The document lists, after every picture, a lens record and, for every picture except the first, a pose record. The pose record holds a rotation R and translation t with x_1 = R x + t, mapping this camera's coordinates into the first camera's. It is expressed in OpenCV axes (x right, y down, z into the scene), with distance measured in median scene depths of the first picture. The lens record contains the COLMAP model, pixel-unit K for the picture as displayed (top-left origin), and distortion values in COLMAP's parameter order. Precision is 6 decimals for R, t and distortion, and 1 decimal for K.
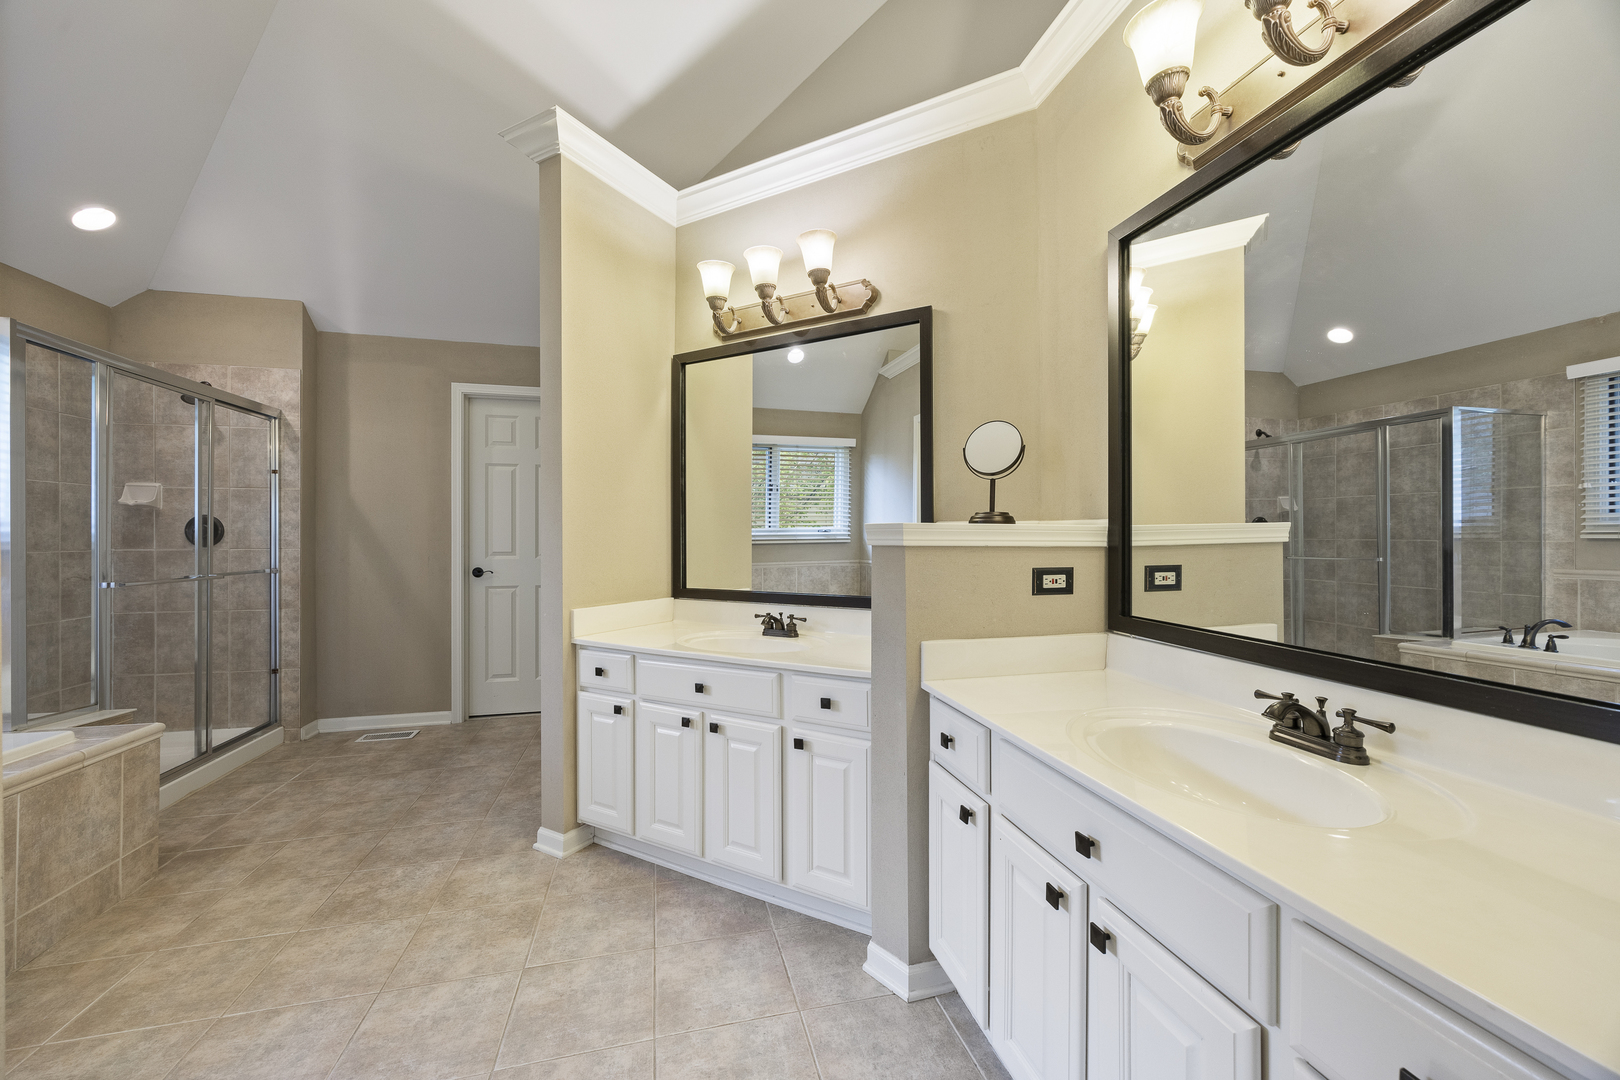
lens RADIAL K [[625.6, 0, 813.1], [0, 625.6, 533.2], [0, 0, 1]] dist [-0.003722, -0.000005]
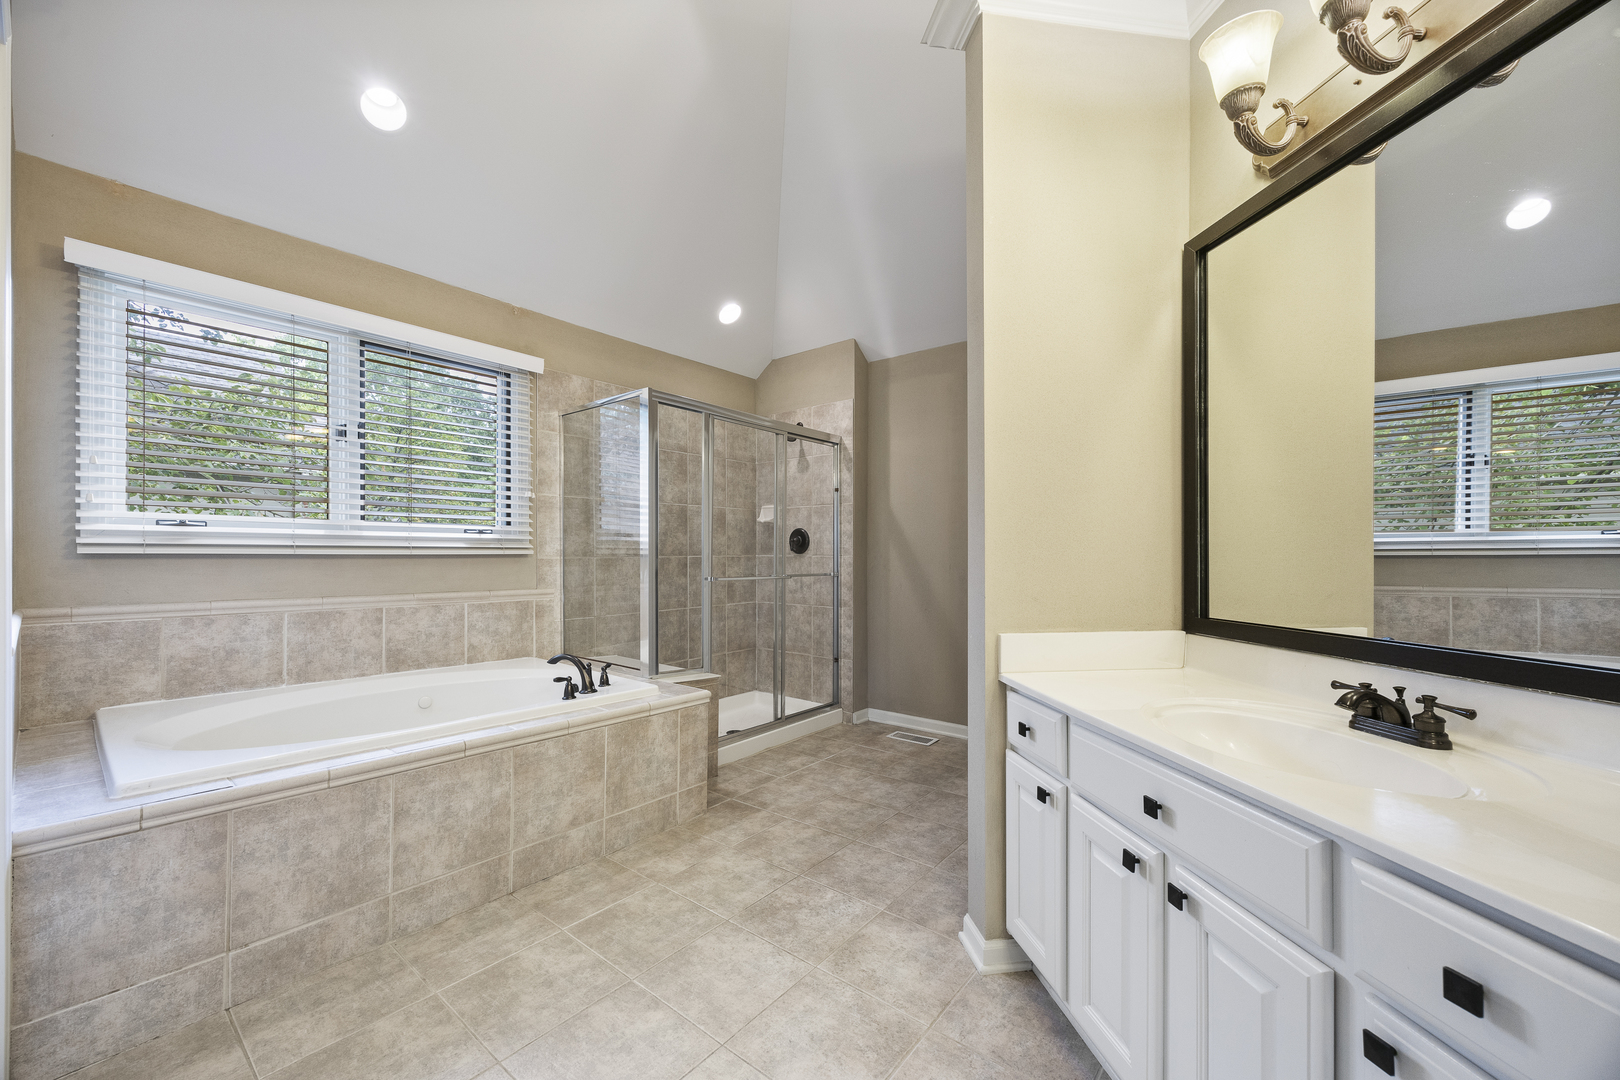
lens RADIAL K [[625.6, 0, 797.3], [0, 625.6, 551.1], [0, 0, 1]] dist [-0.003722, -0.000005]
pose [[0.600163, -0.001203, -0.799877, 0.043135], [0.002793, 0.999996, 0.000591, 0.021502], [0.799873, -0.002589, 0.600164, 0.317949]]
